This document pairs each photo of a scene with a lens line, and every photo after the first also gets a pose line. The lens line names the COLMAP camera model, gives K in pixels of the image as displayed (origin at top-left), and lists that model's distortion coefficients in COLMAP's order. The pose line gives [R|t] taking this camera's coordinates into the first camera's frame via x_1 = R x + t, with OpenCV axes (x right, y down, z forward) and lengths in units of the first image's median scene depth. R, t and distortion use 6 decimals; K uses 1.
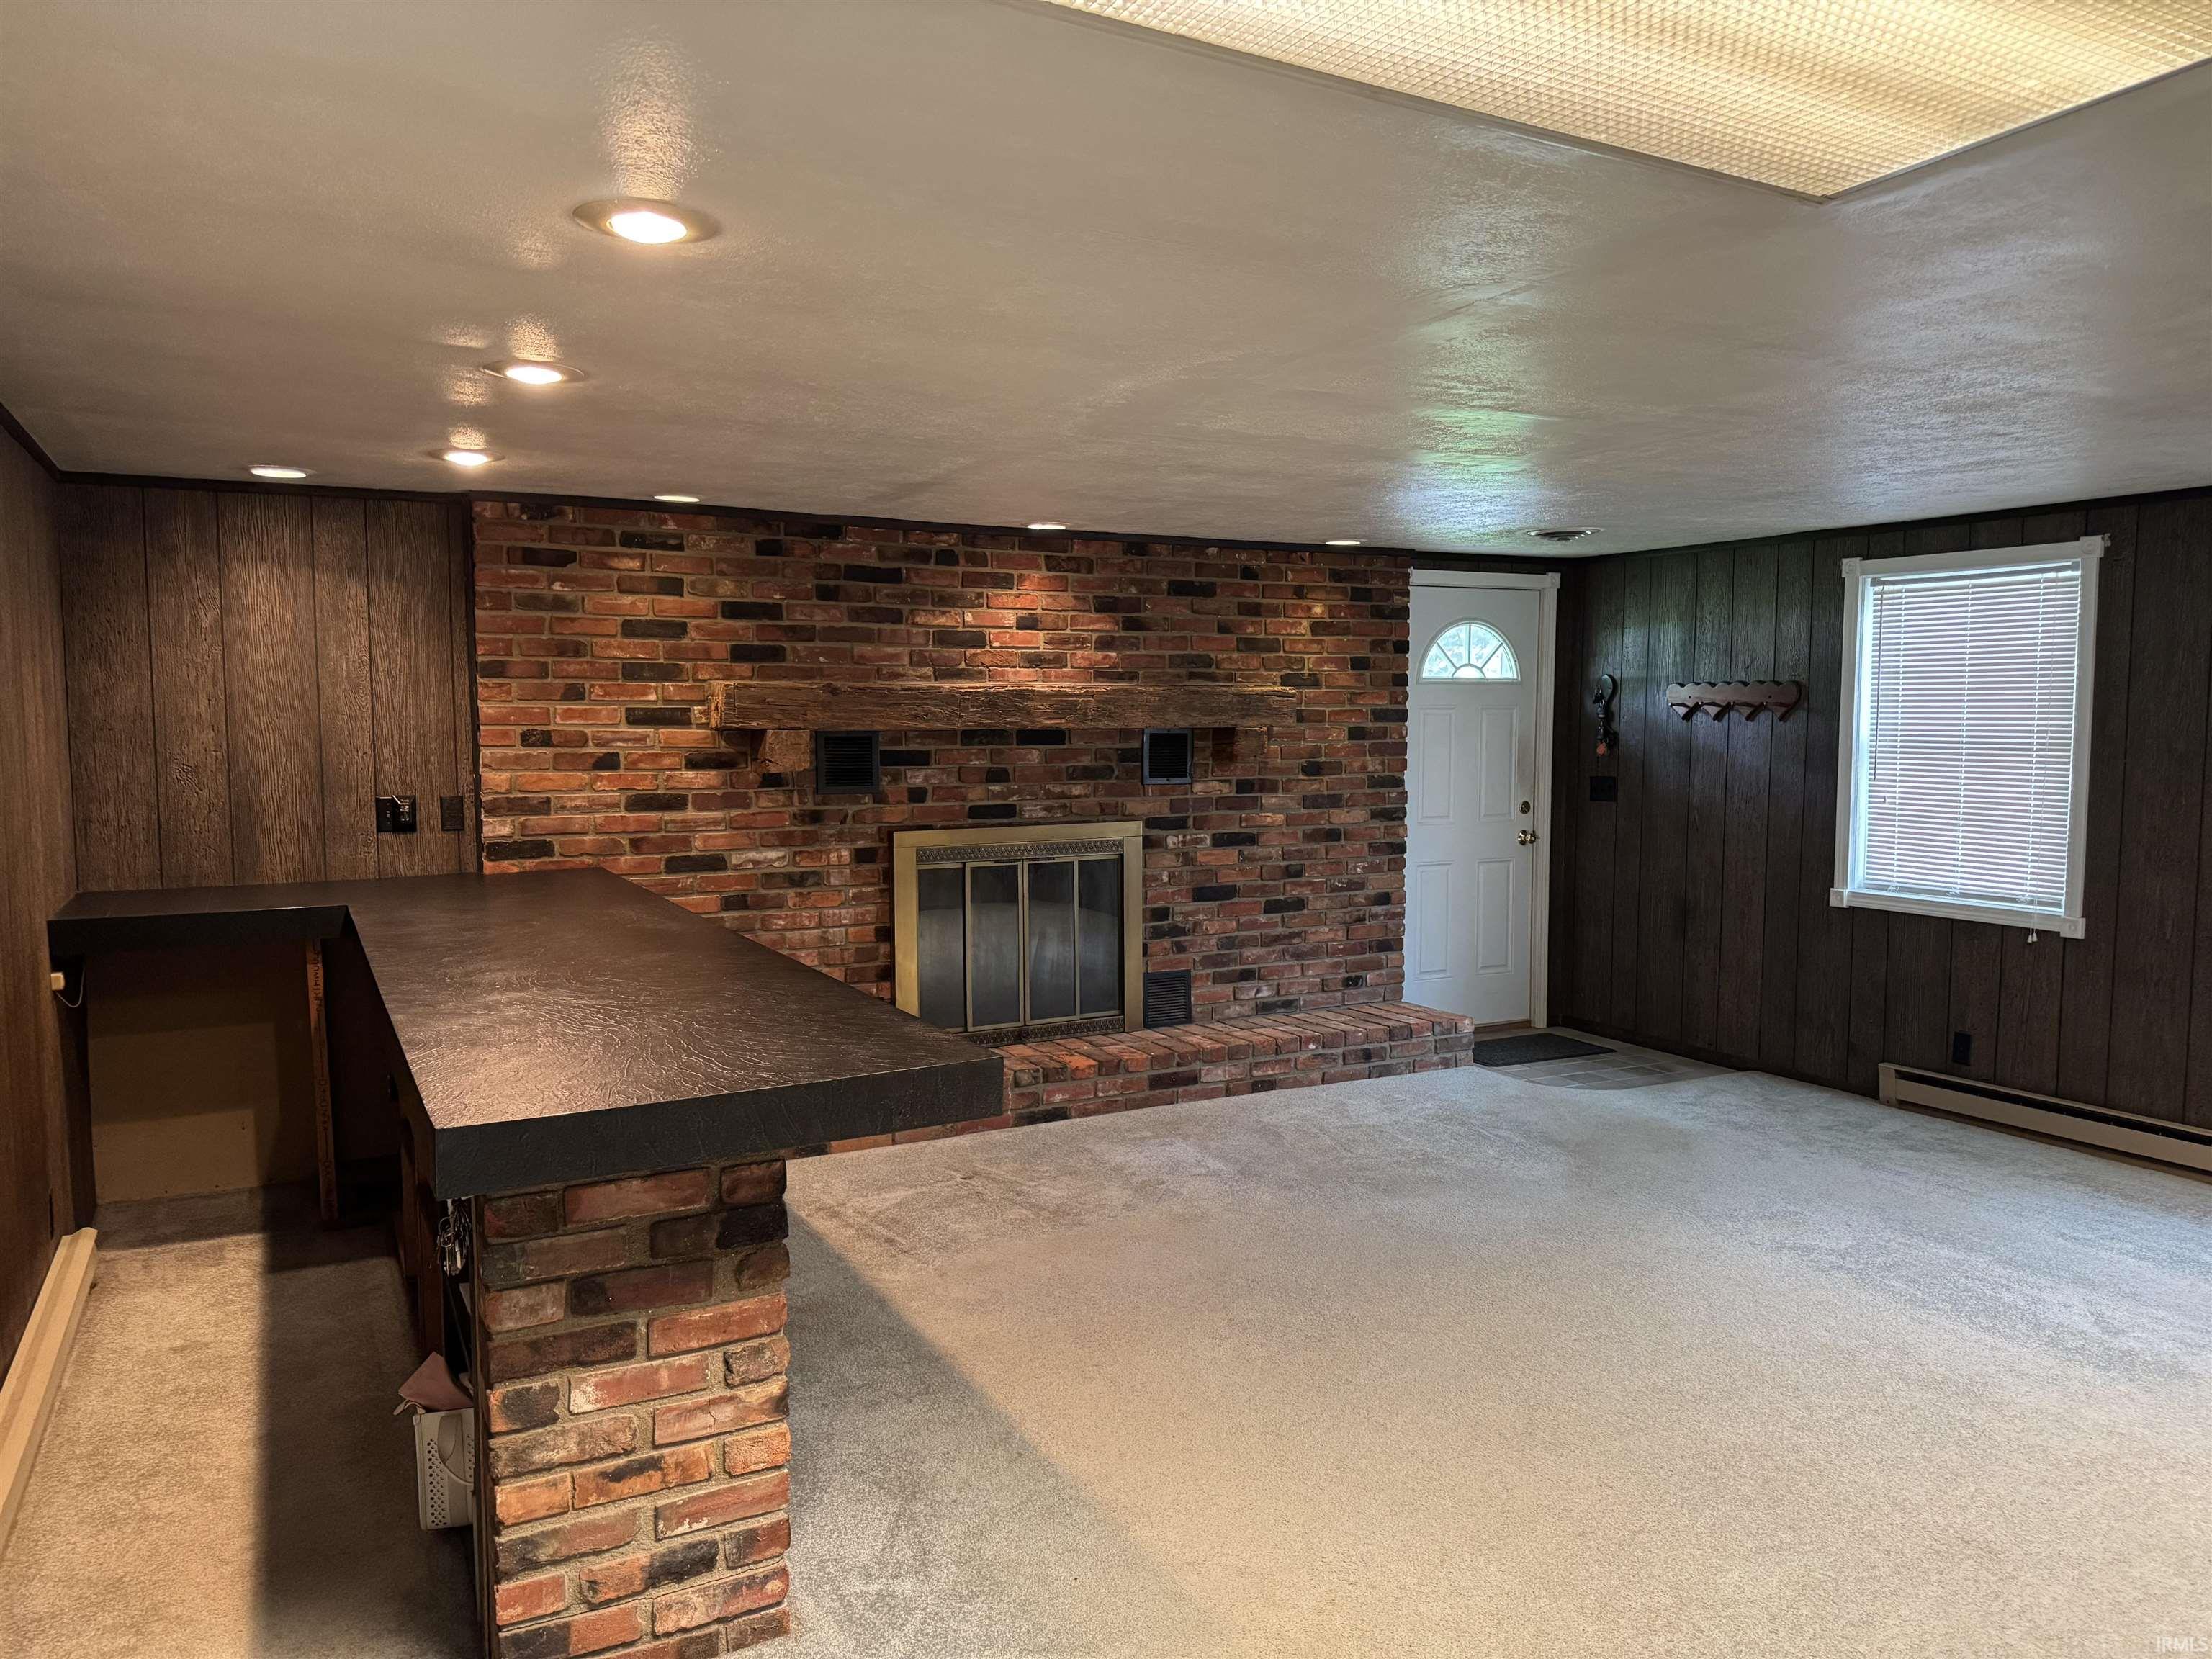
lens RADIAL K [[1538.7, 0, 1100.1], [0, 1538.7, 843.5], [0, 0, 1]] dist [0.021830, -0.013835]
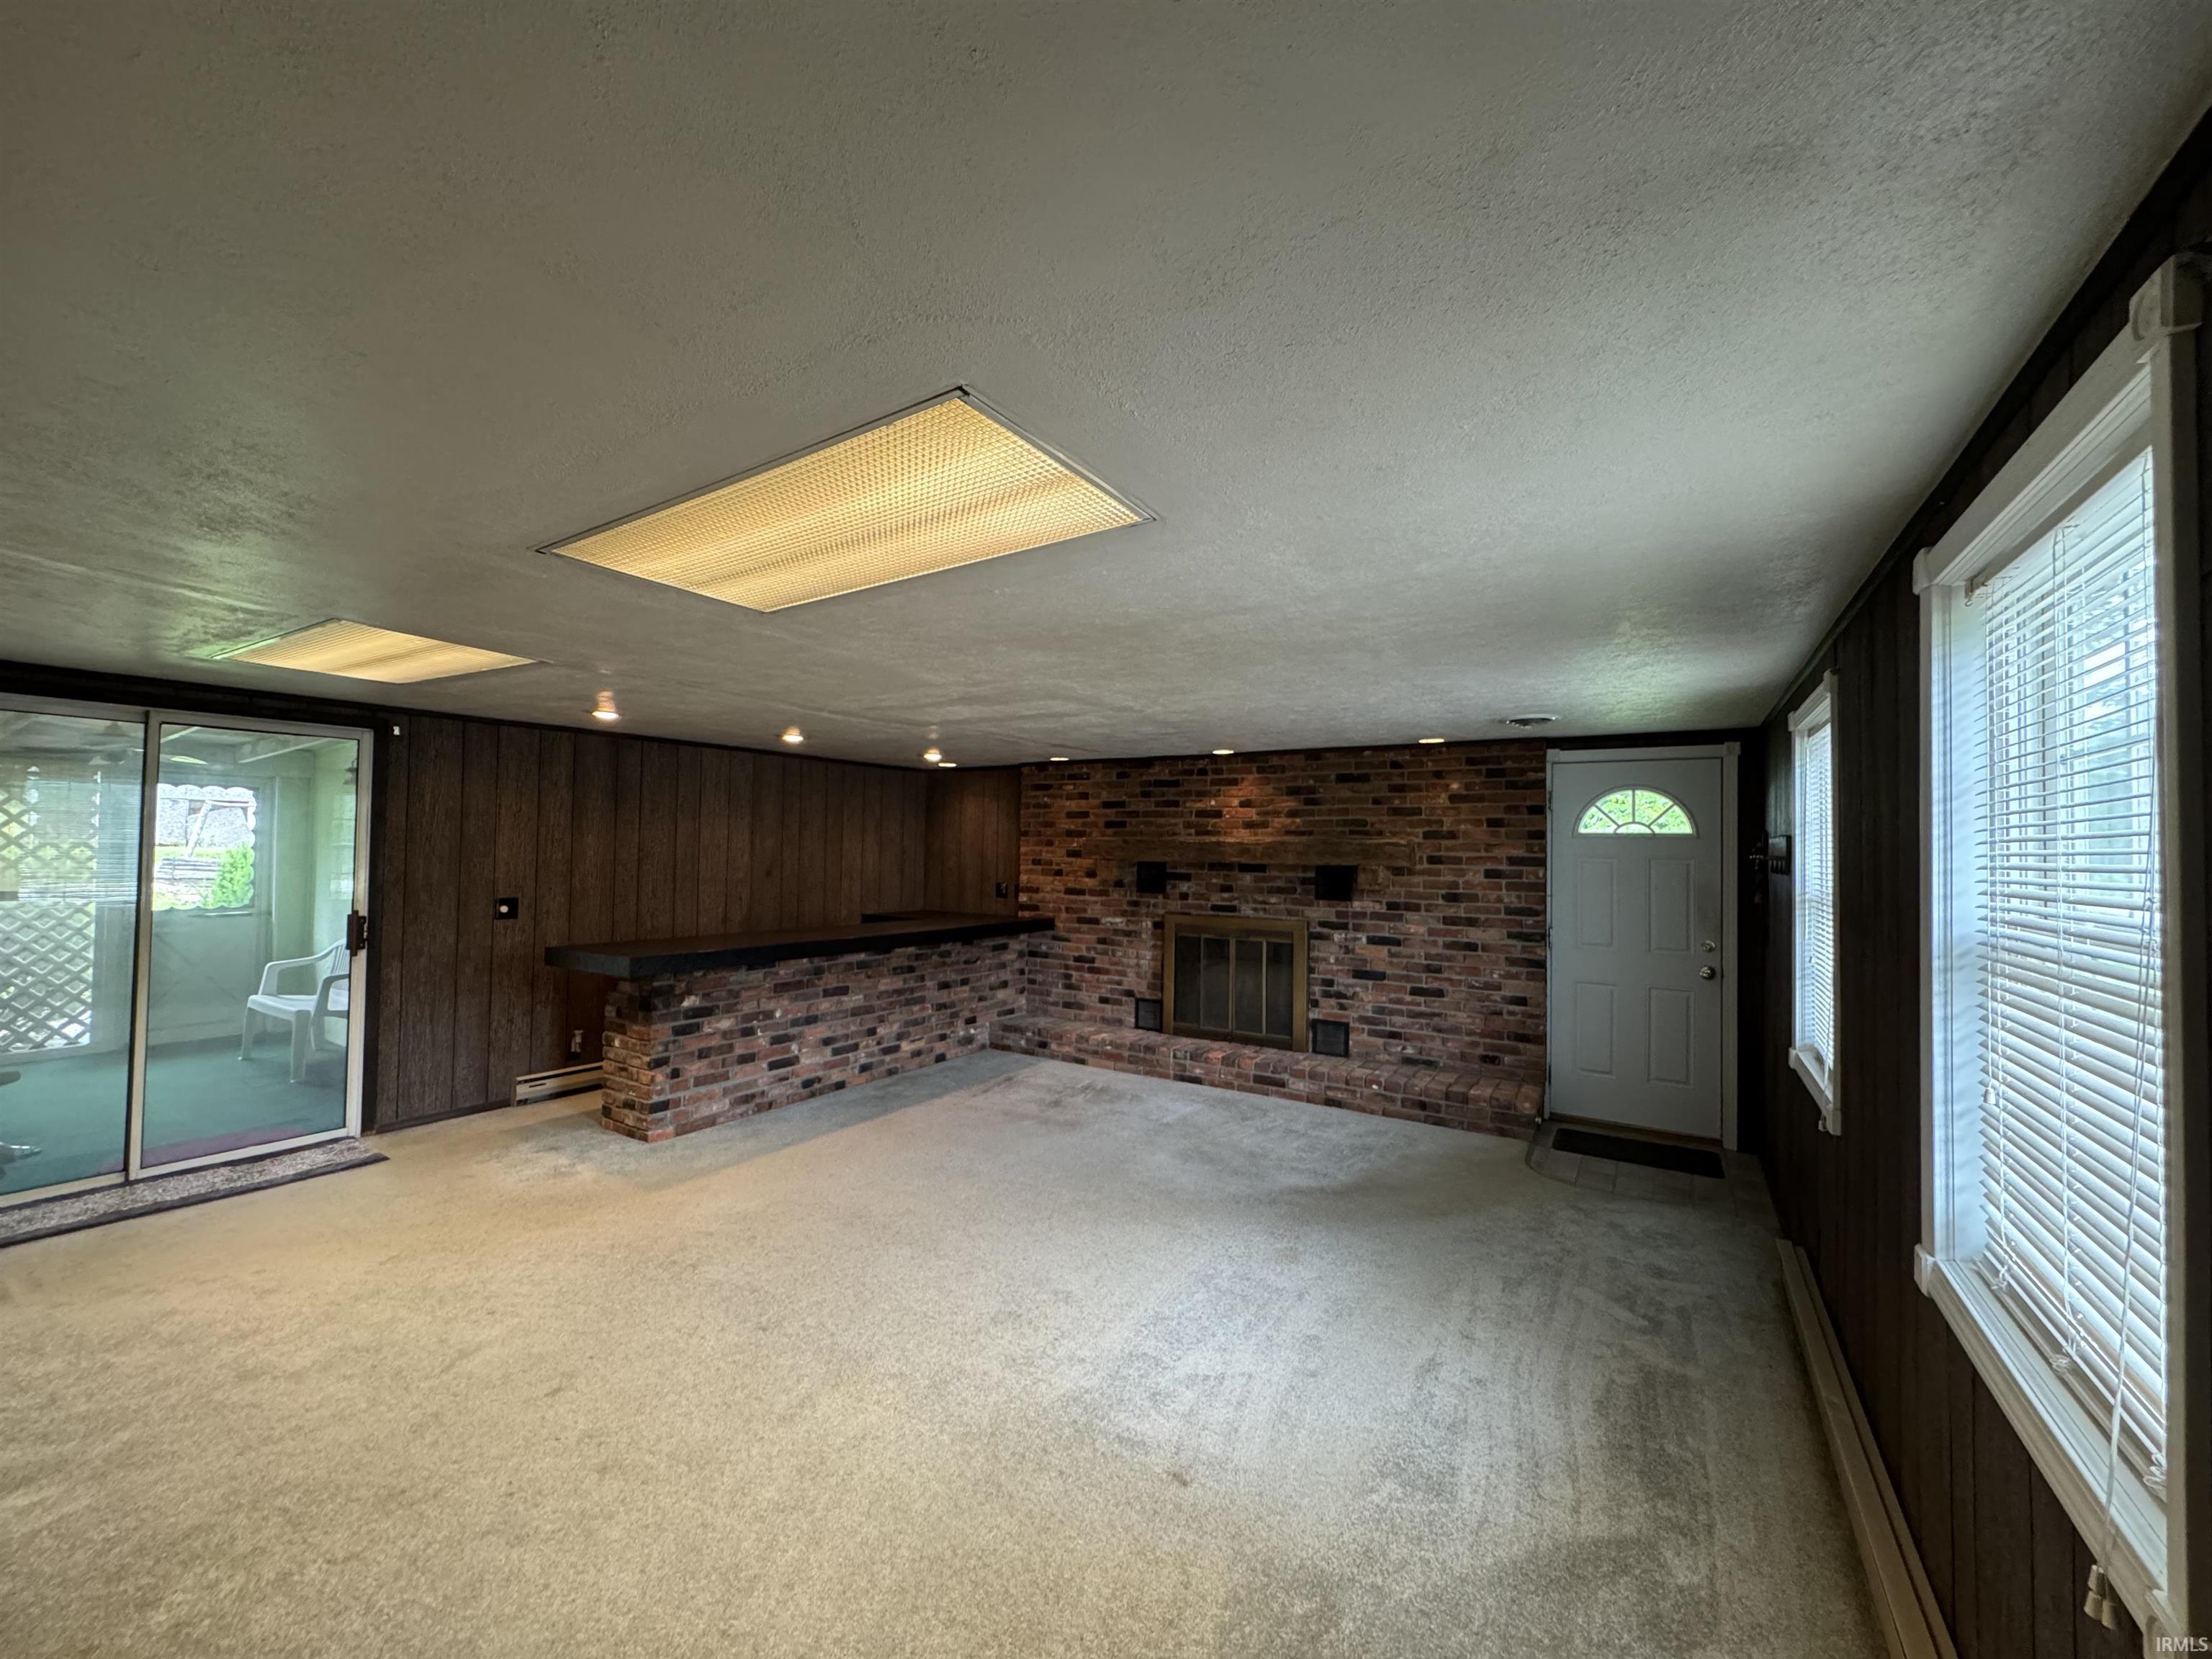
lens RADIAL K [[882.3, 0, 1100.8], [0, 882.3, 822.3], [0, 0, 1]] dist [0.000196, -0.001284]
pose [[0.501173, -0.019085, -0.865136, 0.744835], [-0.088249, 0.993417, -0.073038, -0.032415], [0.860835, 0.112952, 0.496190, 0.344817]]
